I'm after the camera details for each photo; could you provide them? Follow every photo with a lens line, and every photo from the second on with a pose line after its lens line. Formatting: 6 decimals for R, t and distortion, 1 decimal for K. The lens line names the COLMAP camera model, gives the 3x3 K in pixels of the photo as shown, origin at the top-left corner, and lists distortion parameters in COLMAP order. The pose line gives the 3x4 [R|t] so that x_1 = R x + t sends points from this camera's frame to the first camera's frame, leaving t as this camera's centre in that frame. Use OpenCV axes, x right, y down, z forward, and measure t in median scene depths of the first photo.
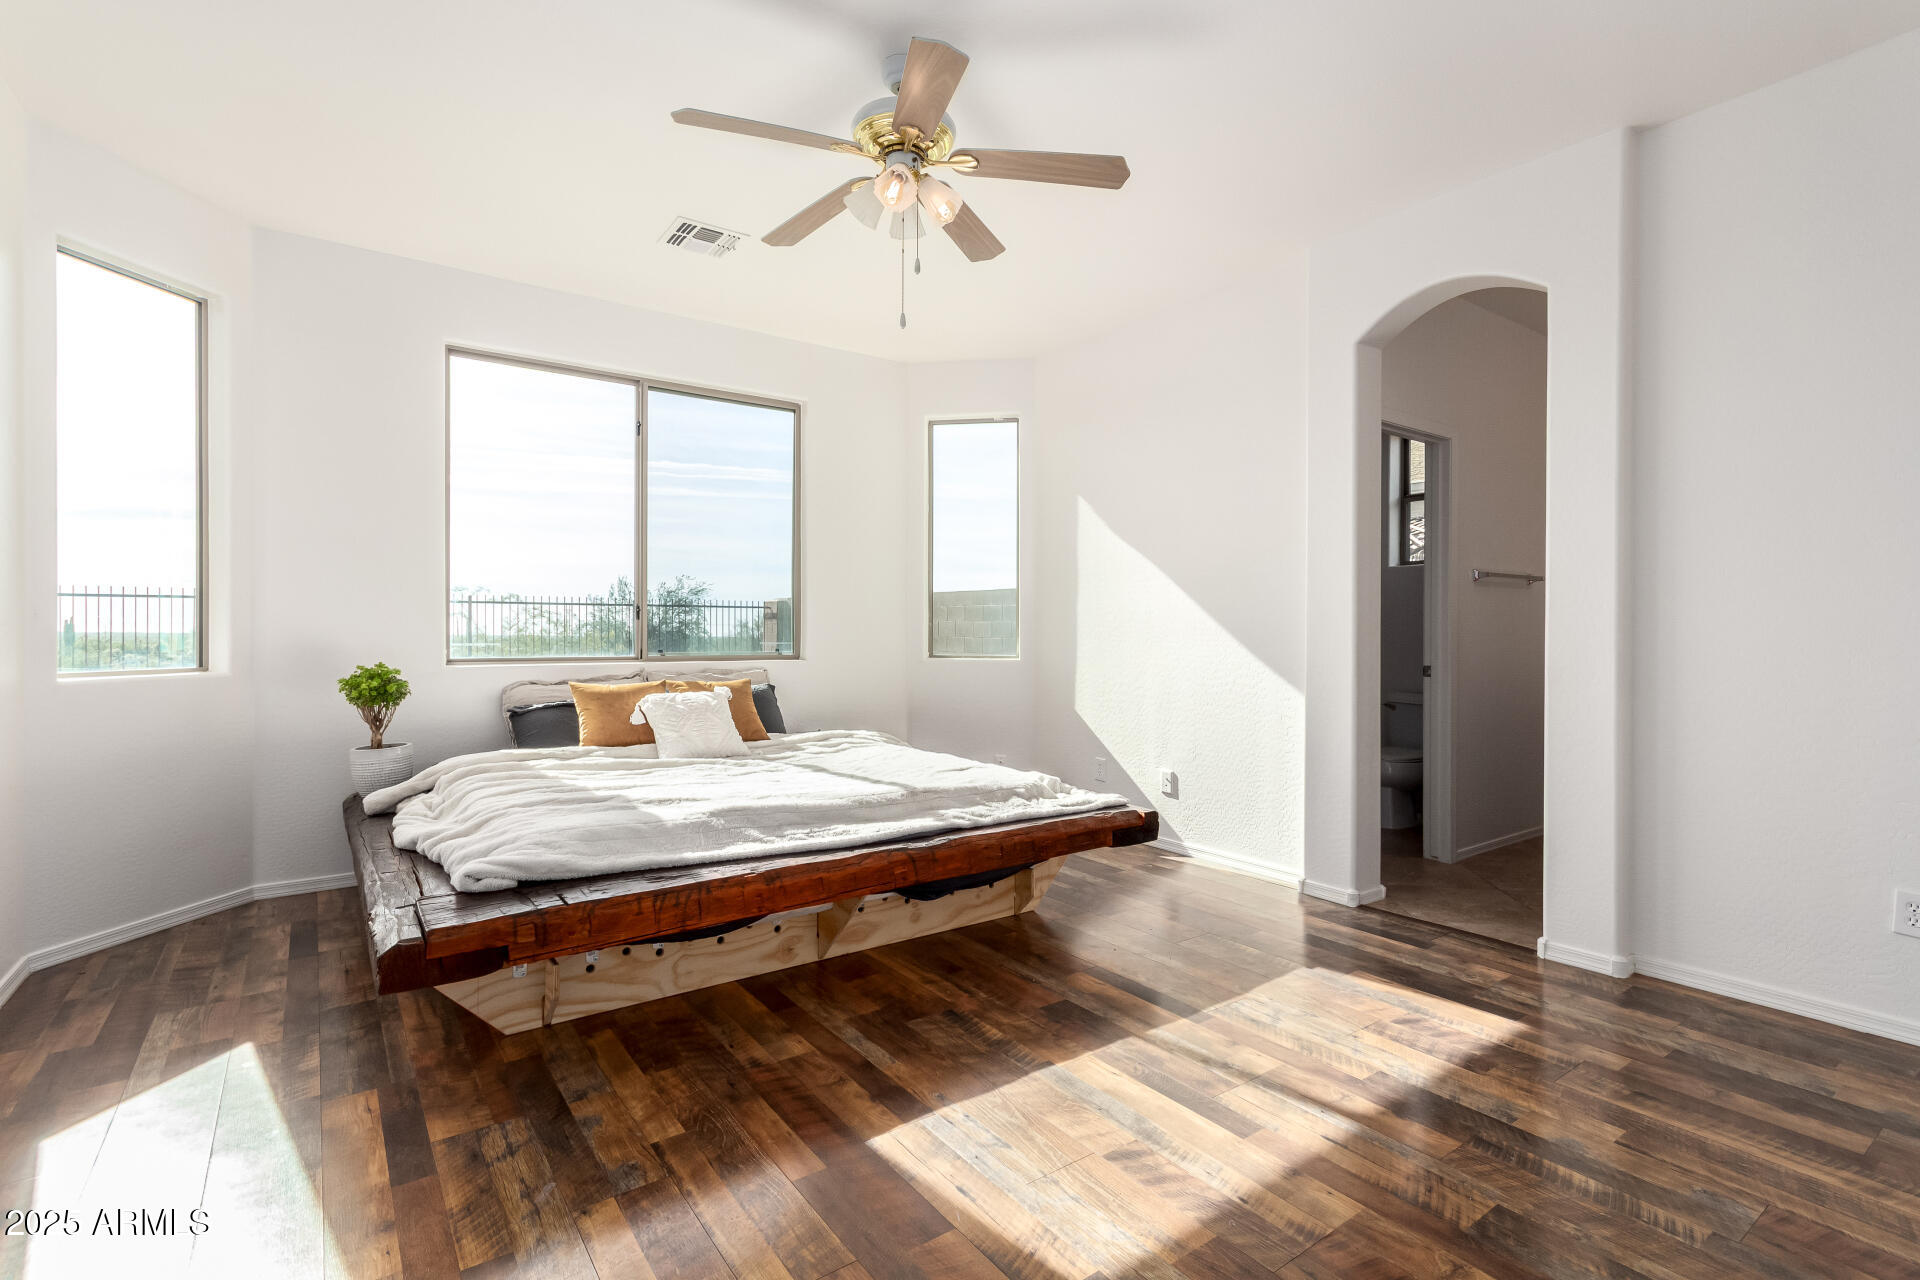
lens RADIAL K [[890.7, 0, 963.2], [0, 890.7, 637.7], [0, 0, 1]] dist [0.004497, 0.001612]
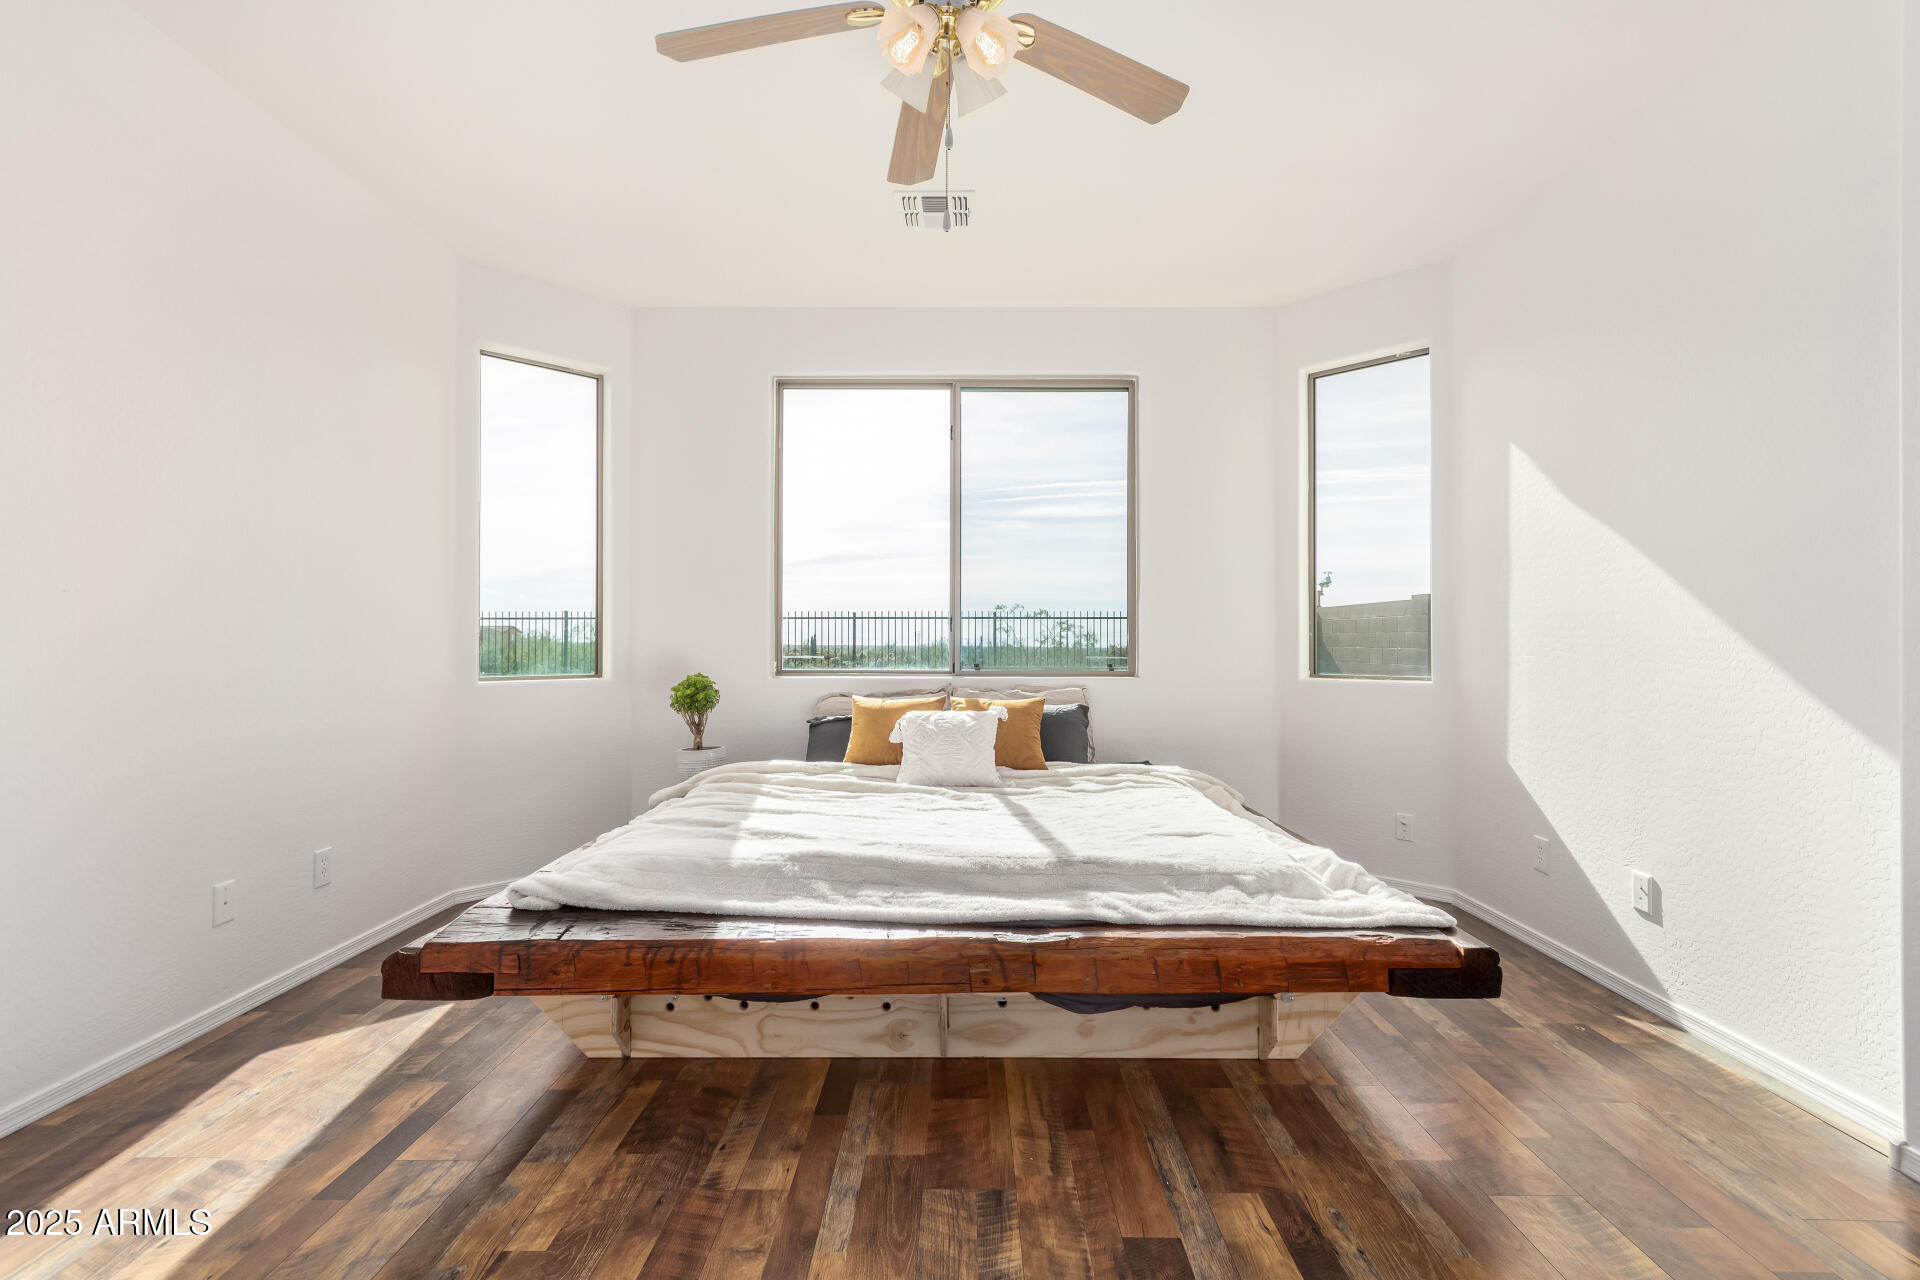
lens RADIAL K [[890.7, 0, 960.8], [0, 890.7, 638.6], [0, 0, 1]] dist [0.004497, 0.001612]
pose [[0.808930, -0.005072, -0.587883, 0.276829], [-0.002619, 0.999922, -0.012230, -0.002172], [0.587899, 0.011433, 0.808854, 0.310365]]
